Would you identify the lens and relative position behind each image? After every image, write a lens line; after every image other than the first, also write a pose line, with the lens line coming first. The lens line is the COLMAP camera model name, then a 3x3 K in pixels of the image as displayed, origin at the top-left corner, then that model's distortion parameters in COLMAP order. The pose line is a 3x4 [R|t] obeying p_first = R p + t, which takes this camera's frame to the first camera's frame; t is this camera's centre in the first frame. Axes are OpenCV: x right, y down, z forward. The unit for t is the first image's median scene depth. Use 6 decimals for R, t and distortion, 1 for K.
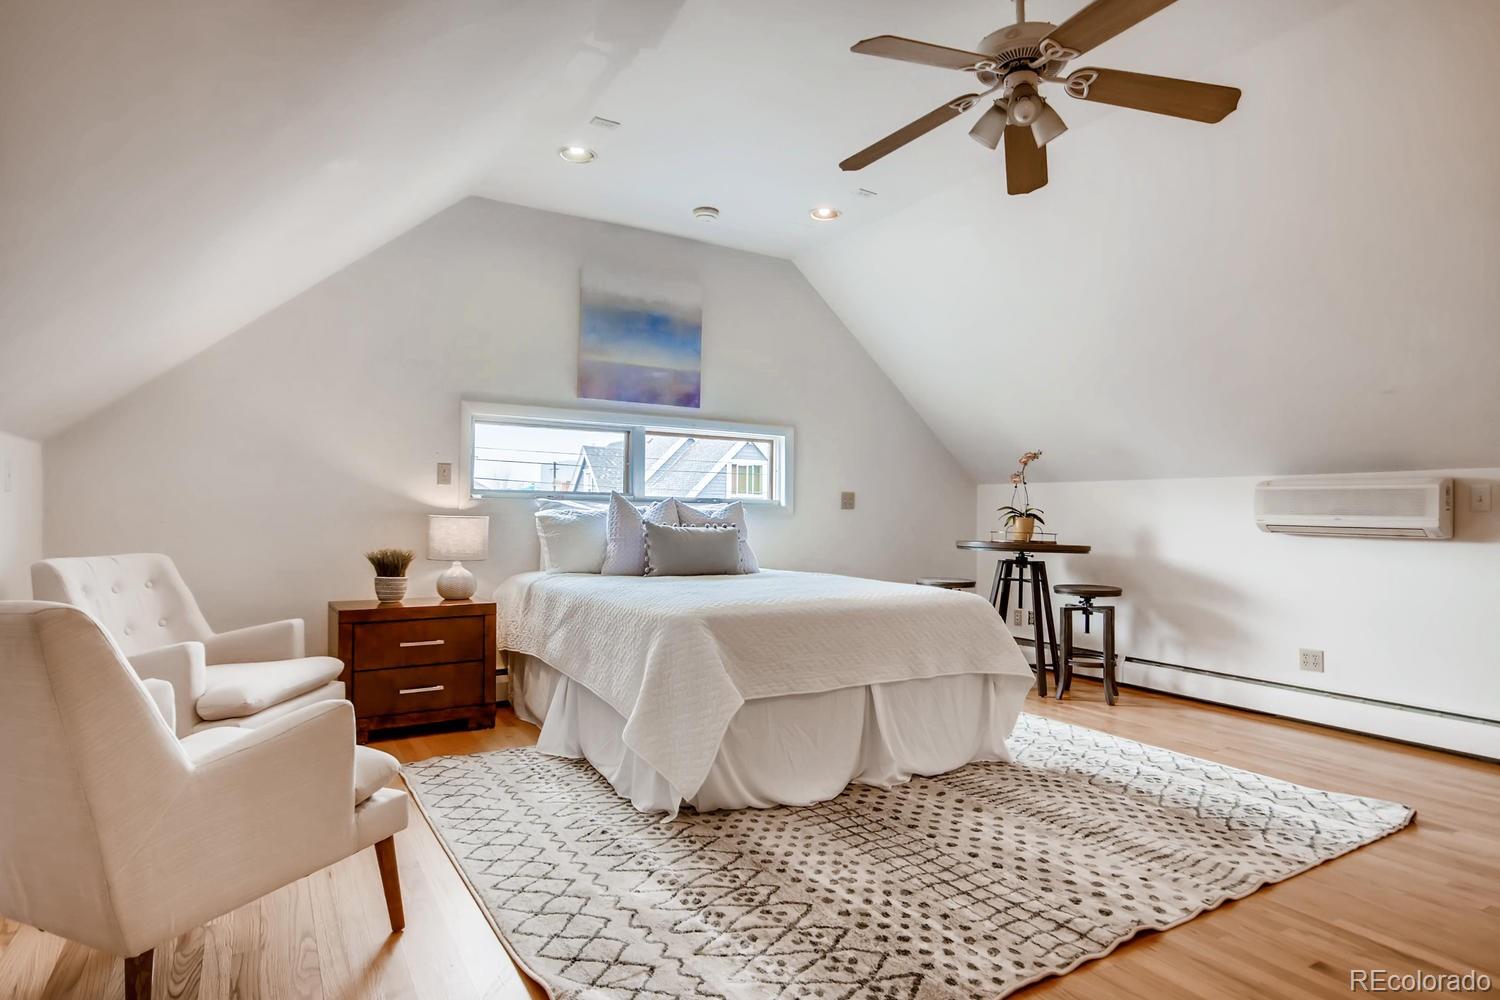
lens RADIAL K [[802.3, 0, 747.7], [0, 802.3, 506.7], [0, 0, 1]] dist [0.000463, 0.007472]
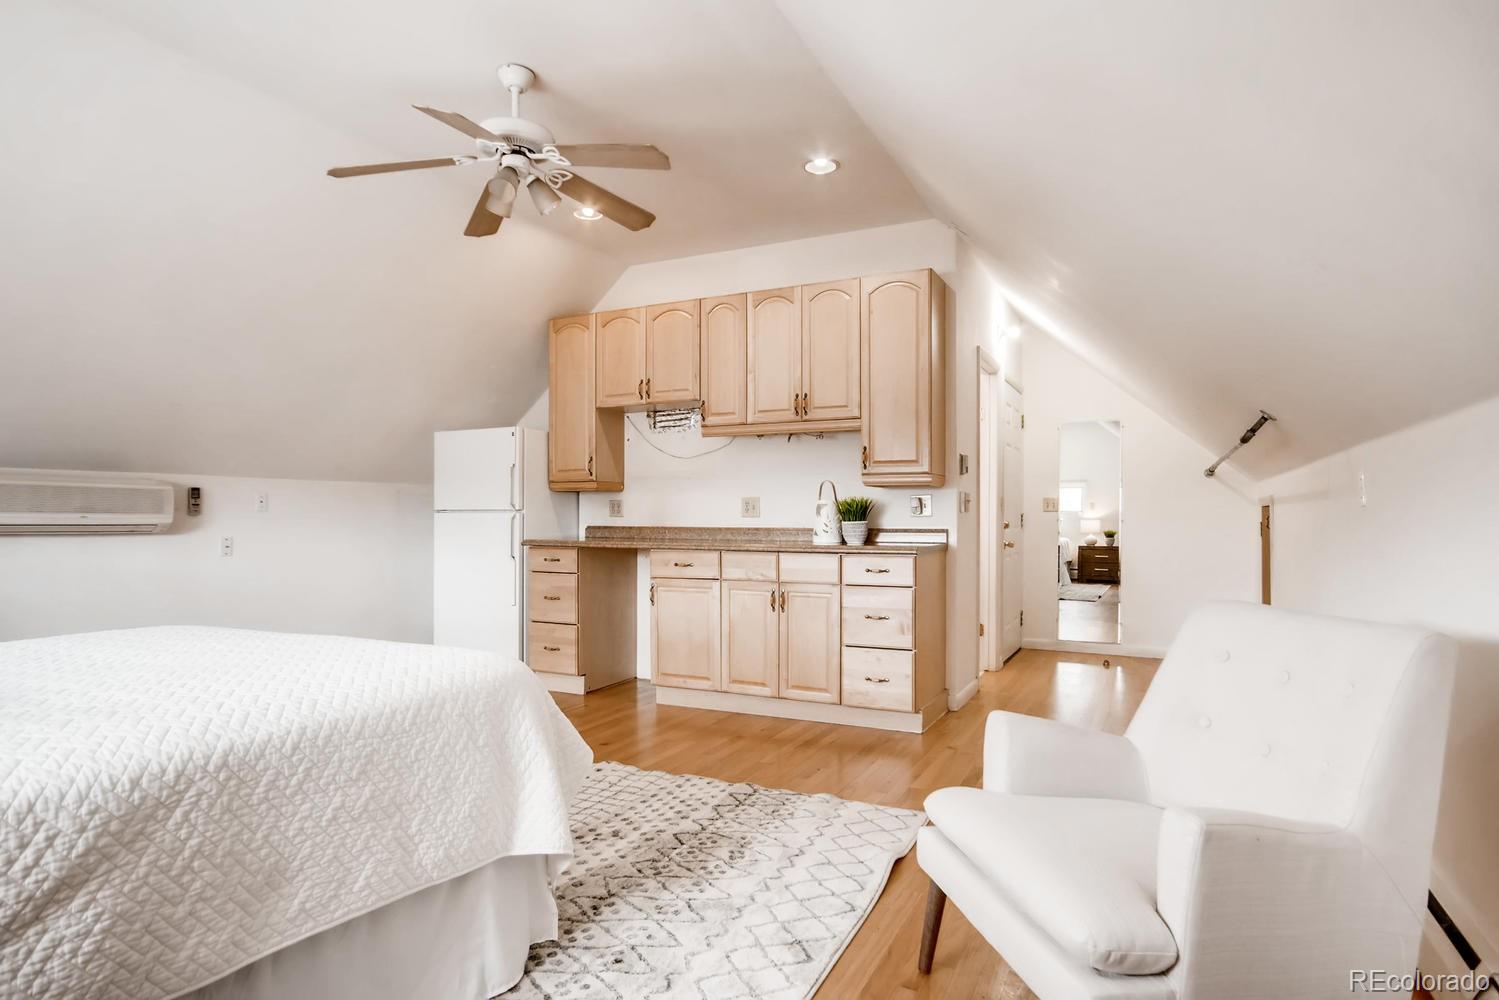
lens RADIAL K [[801.7, 0, 749.8], [0, 801.7, 503.8], [0, 0, 1]] dist [0.000463, 0.007472]
pose [[-0.510677, 0.000499, 0.859772, -0.584910], [-0.012744, 0.999886, -0.008150, -0.003014], [-0.859678, -0.015119, -0.510613, 0.862355]]
